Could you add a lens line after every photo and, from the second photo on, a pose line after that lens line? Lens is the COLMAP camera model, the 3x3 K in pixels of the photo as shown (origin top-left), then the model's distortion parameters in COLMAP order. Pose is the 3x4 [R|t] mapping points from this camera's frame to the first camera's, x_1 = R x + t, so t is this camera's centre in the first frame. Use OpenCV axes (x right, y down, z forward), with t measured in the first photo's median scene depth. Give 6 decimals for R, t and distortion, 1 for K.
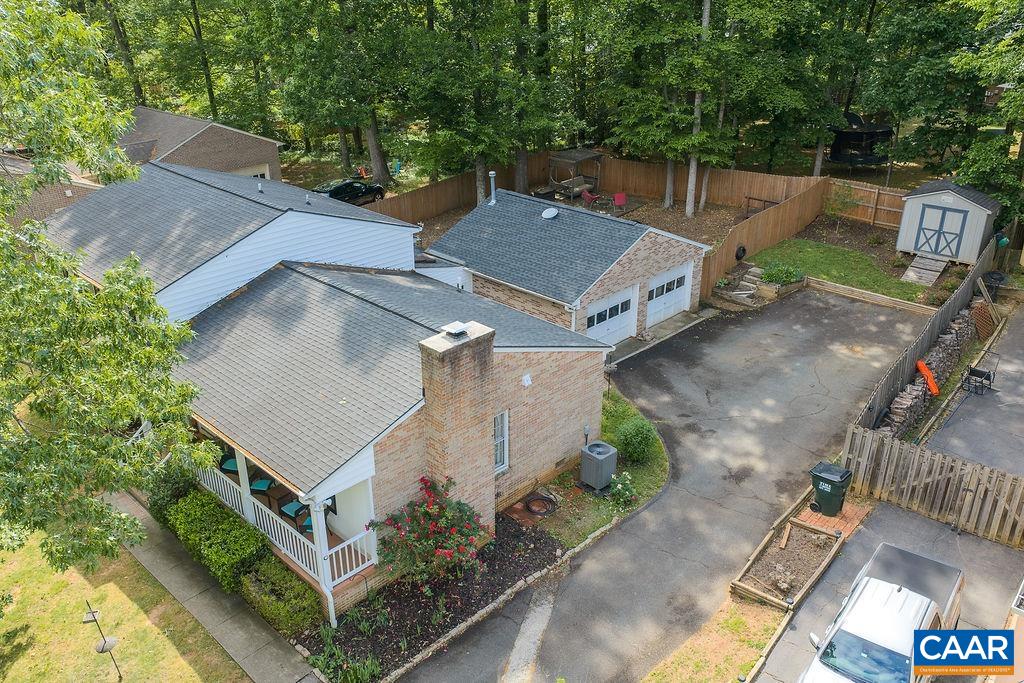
lens RADIAL K [[853.4, 0, 512.0], [0, 853.4, 341.5], [0, 0, 1]] dist [0.003937, -0.010833]
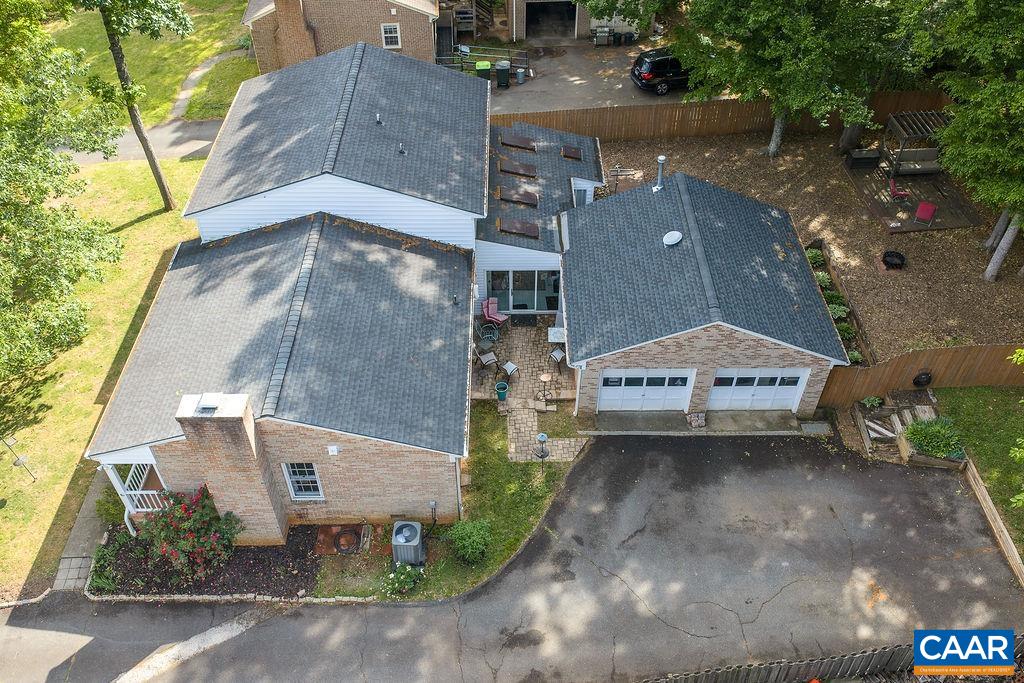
lens RADIAL K [[853.4, 0, 512.0], [0, 853.4, 341.5], [0, 0, 1]] dist [0.003937, -0.010833]
pose [[0.701504, 0.498014, -0.509779, 0.511343], [-0.292690, 0.853532, 0.431063, -0.467916], [0.649788, -0.153185, 0.744520, 0.304169]]
